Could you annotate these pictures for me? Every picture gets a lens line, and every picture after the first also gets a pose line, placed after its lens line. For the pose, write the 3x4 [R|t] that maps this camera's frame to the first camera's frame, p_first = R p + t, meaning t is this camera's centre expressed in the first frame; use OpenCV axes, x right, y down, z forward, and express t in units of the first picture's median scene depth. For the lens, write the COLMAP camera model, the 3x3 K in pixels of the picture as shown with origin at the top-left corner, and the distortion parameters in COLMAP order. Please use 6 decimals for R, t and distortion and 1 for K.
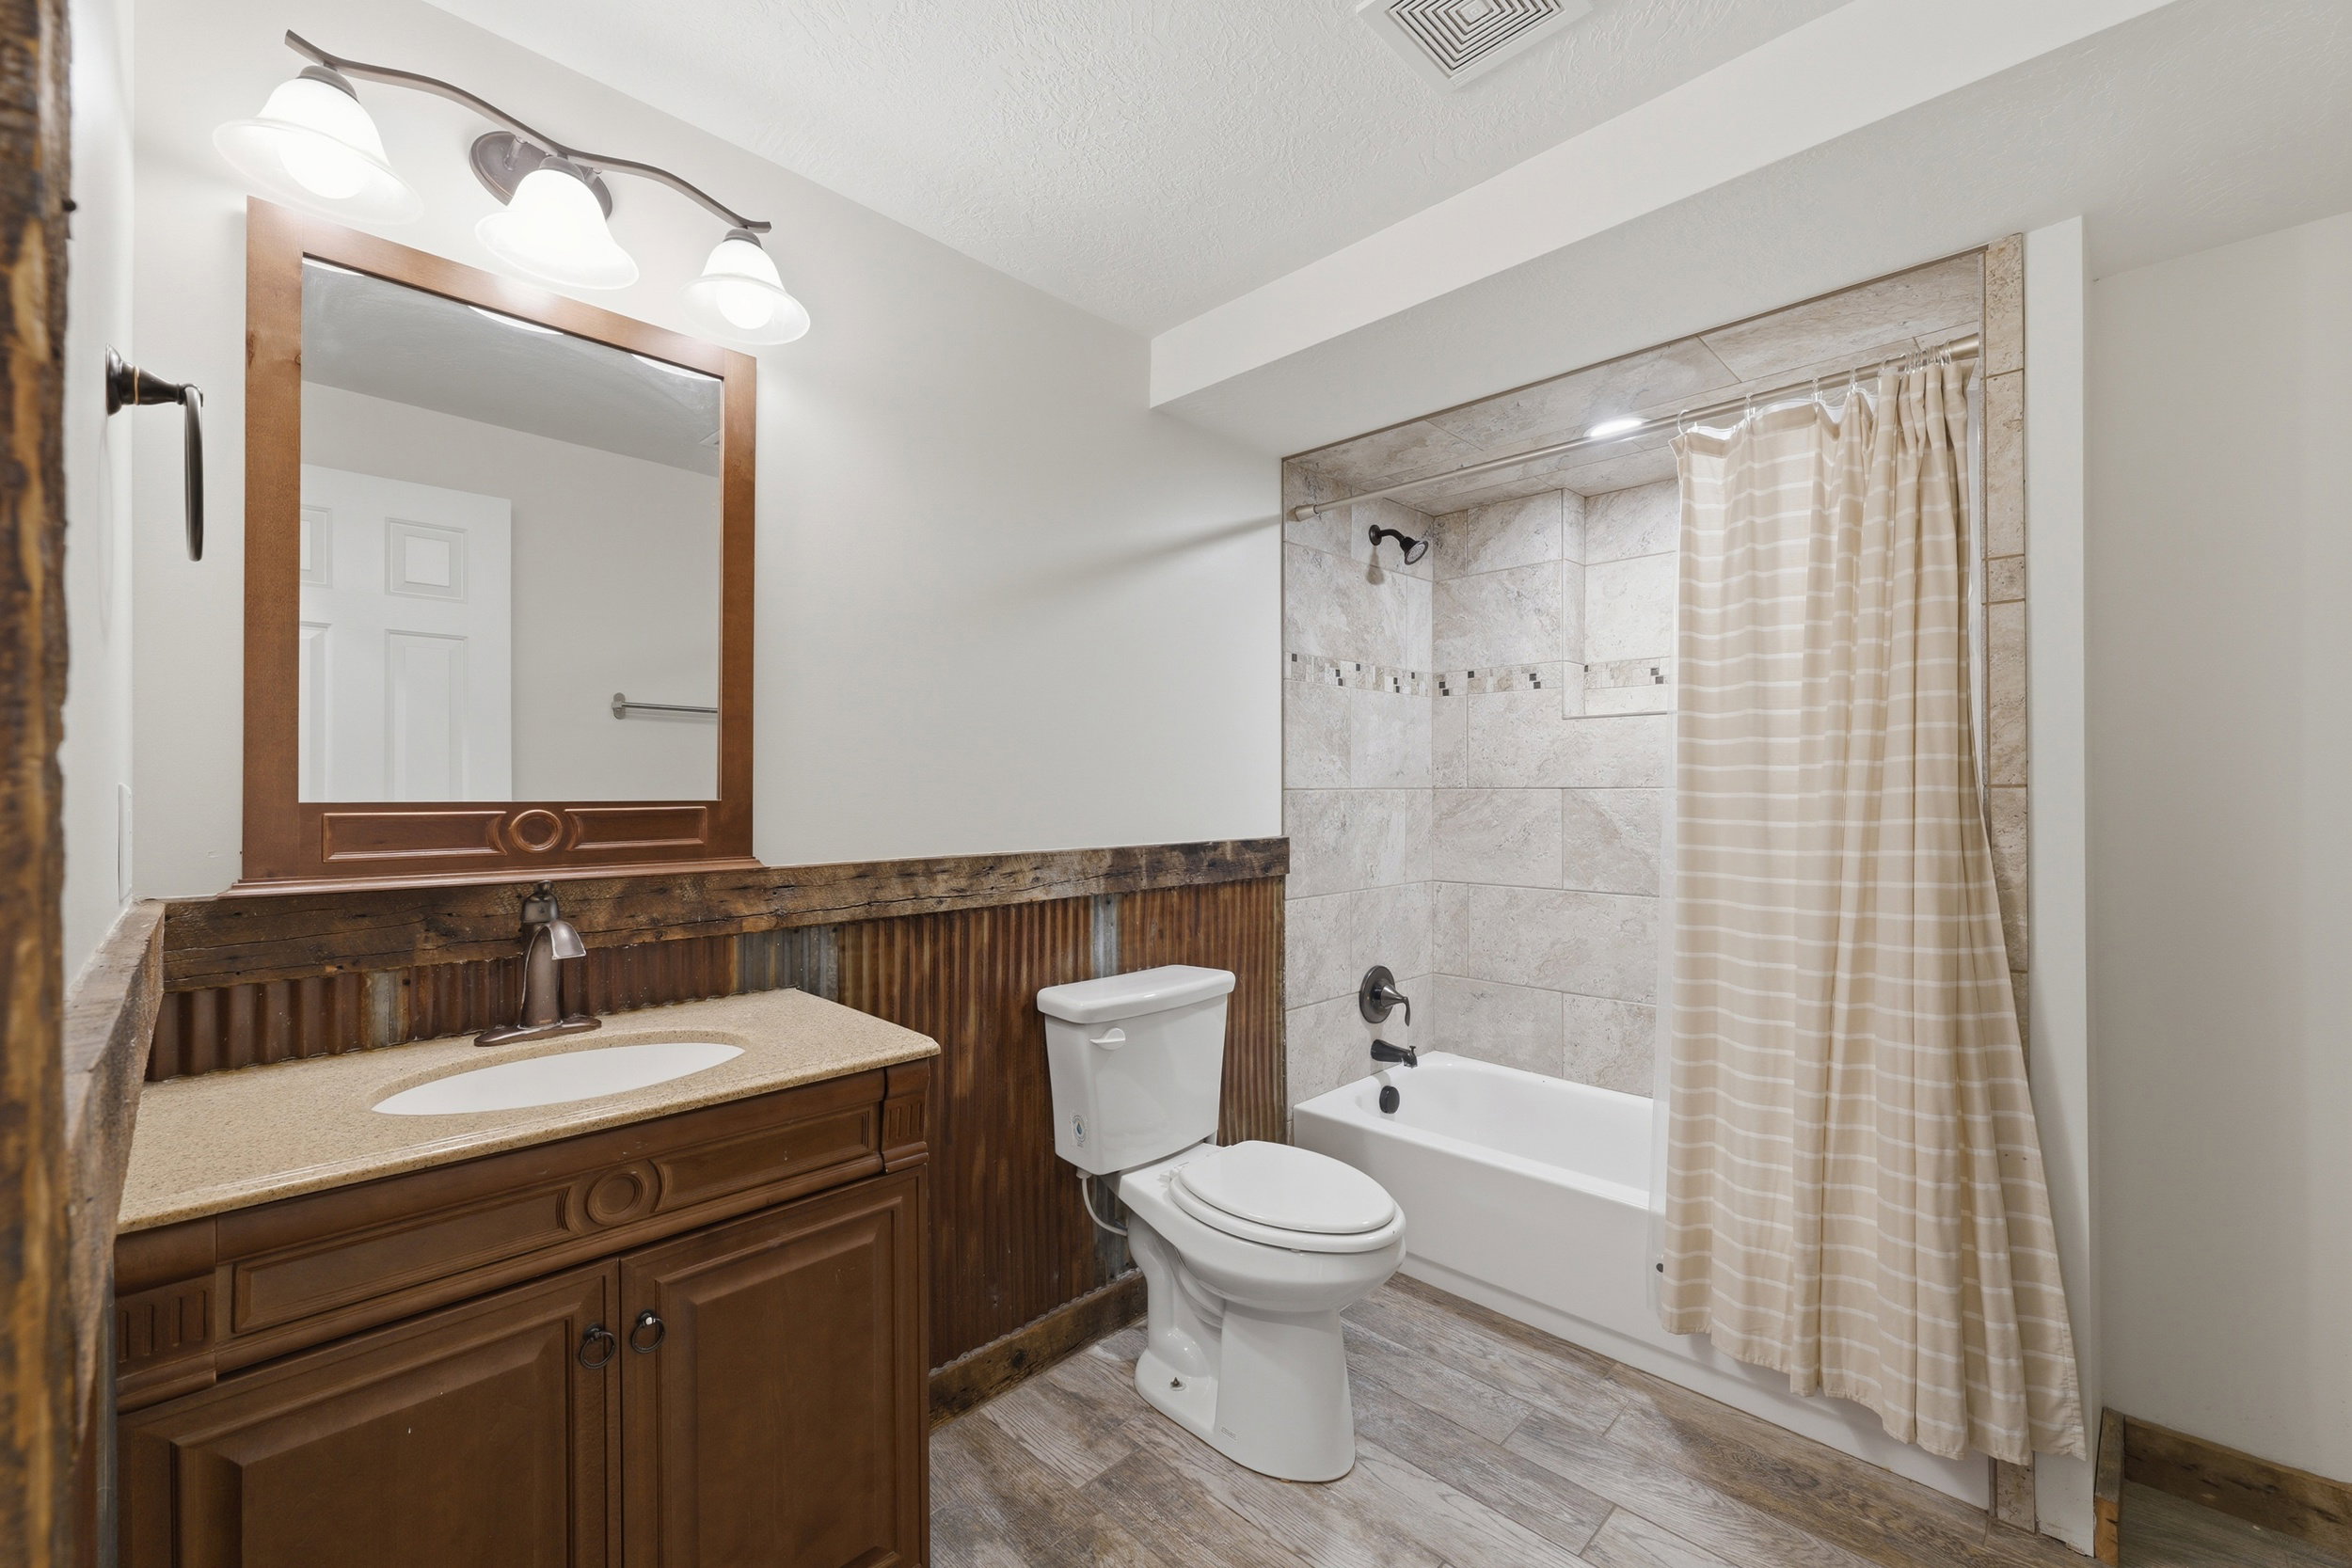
lens RADIAL K [[968.0, 0, 1169.8], [0, 968.0, 777.8], [0, 0, 1]] dist [0.000953, -0.000062]
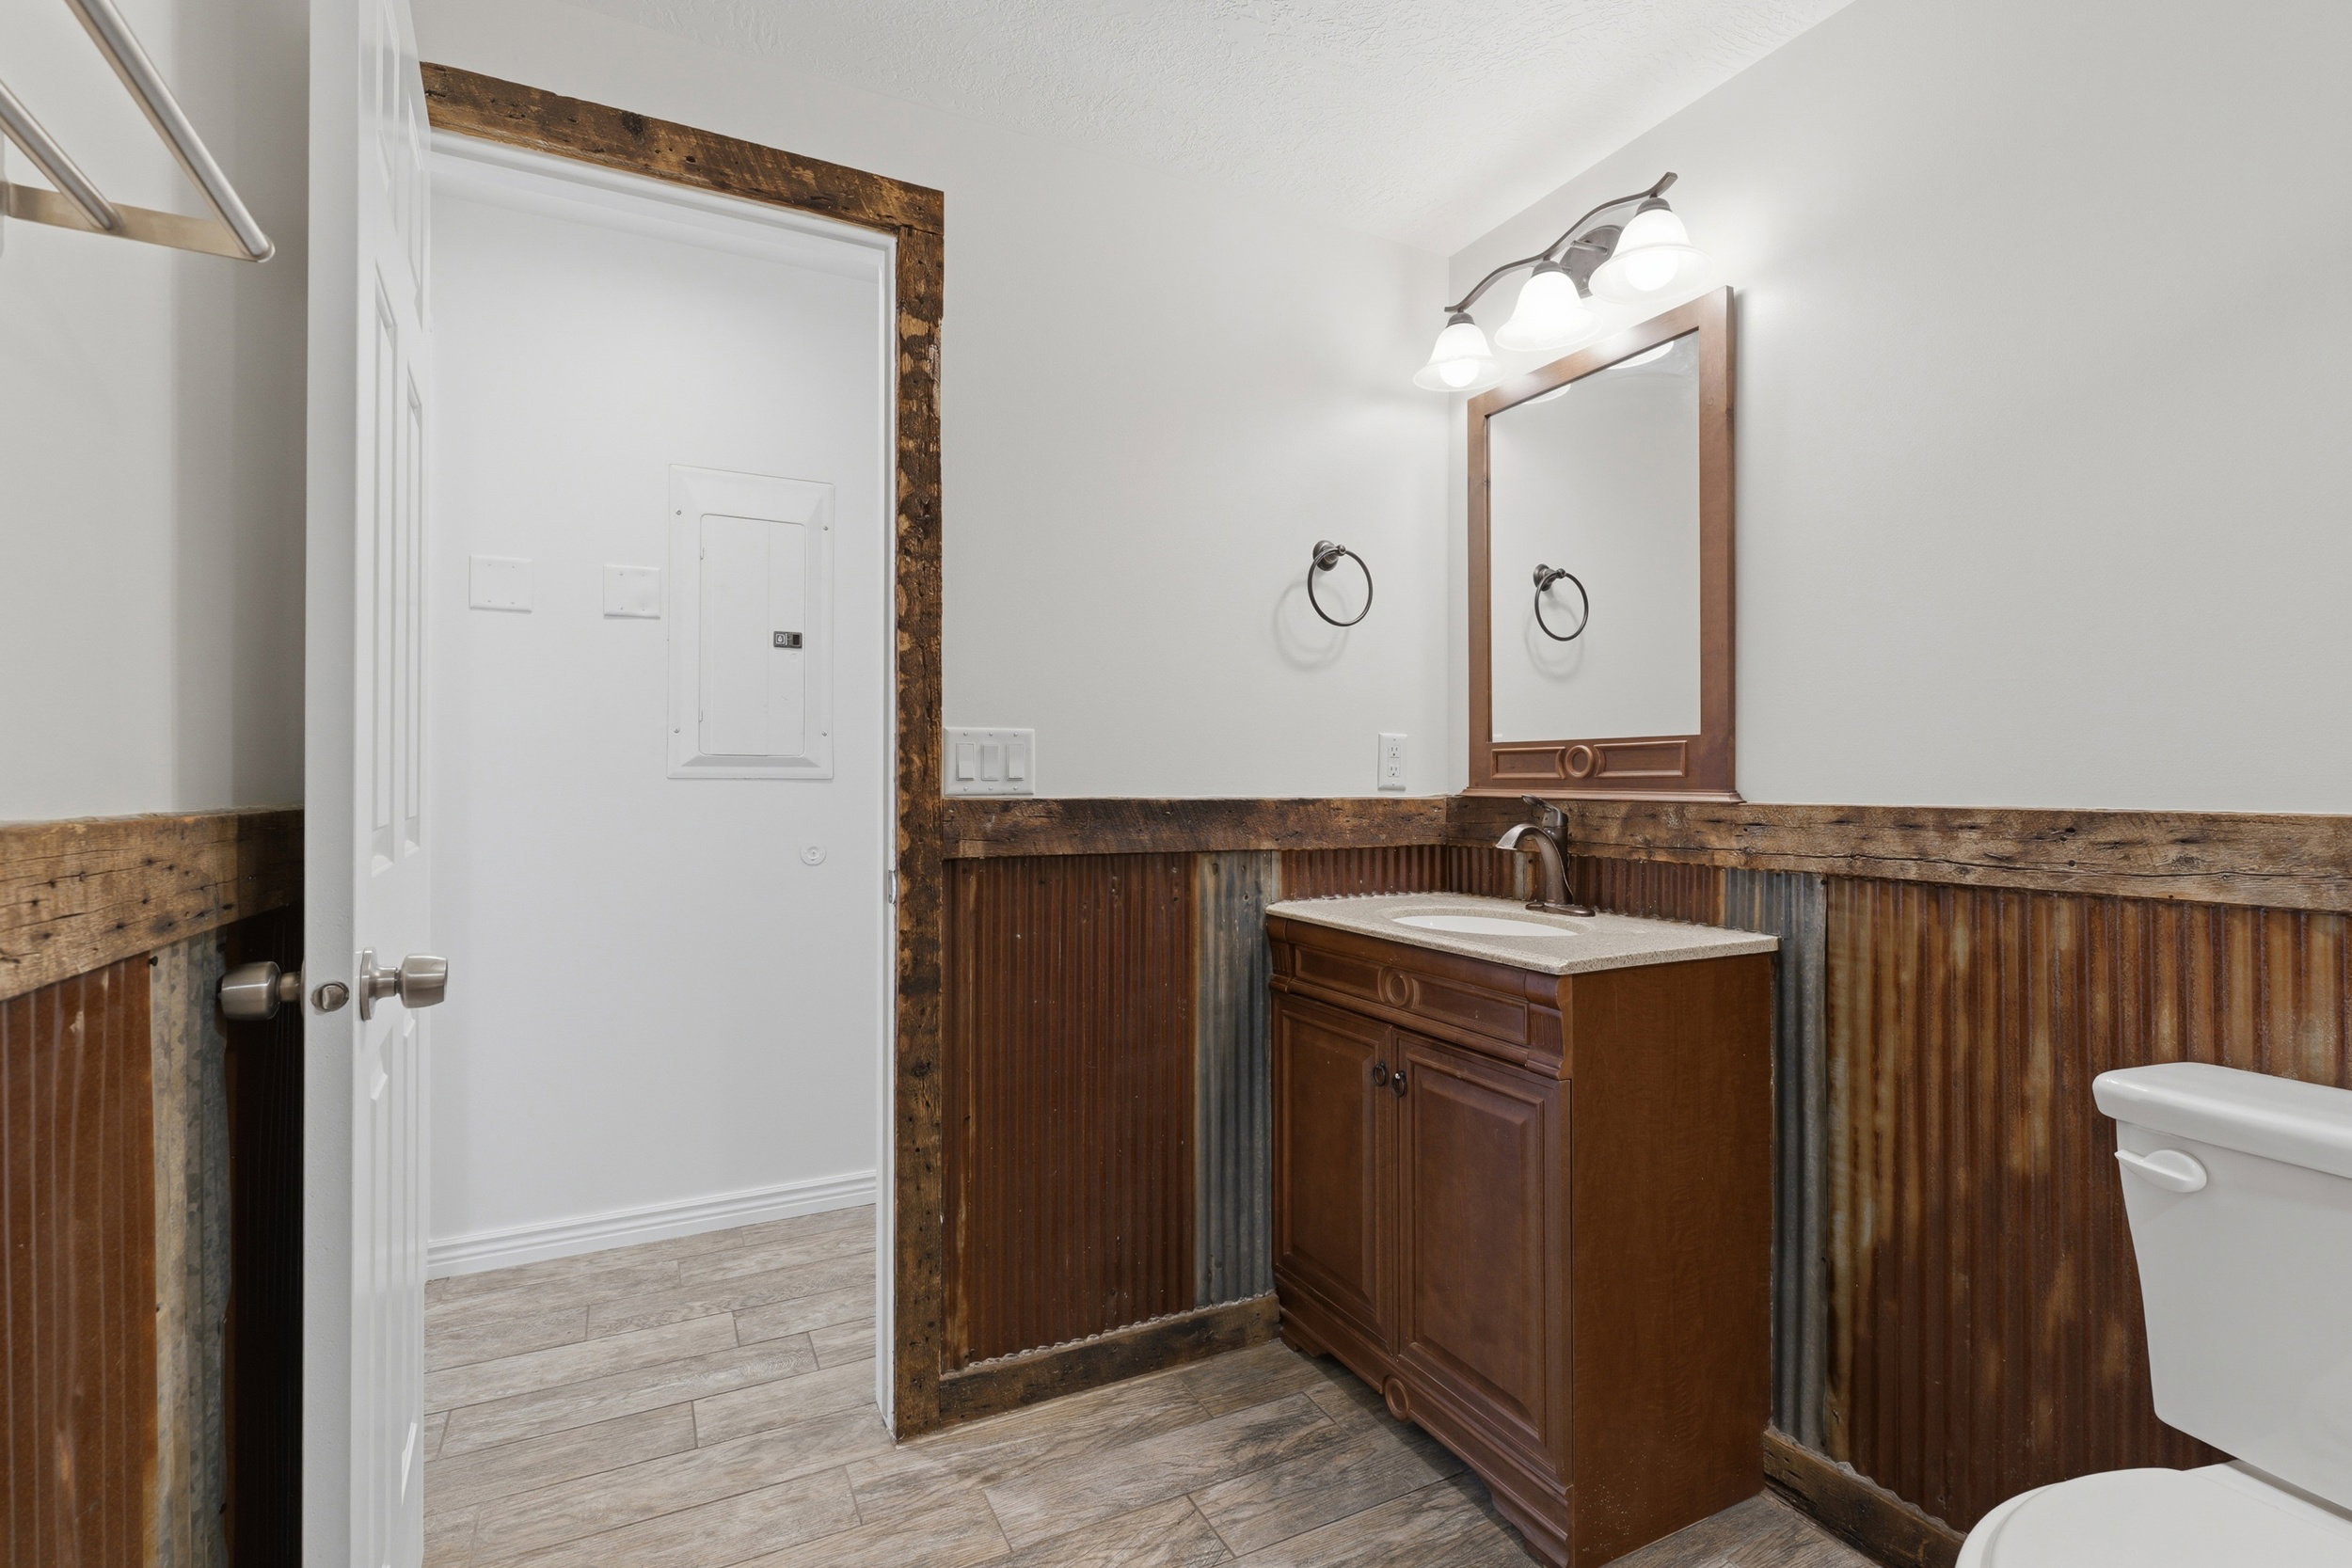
lens RADIAL K [[1078.1, 0, 1178.3], [0, 1078.1, 768.7], [0, 0, 1]] dist [-0.003967, -0.000243]
pose [[-0.300288, -0.015317, -0.953726, 0.723462], [0.002716, 0.999853, -0.016913, 0.070345], [0.953845, -0.007669, -0.300202, 0.733801]]
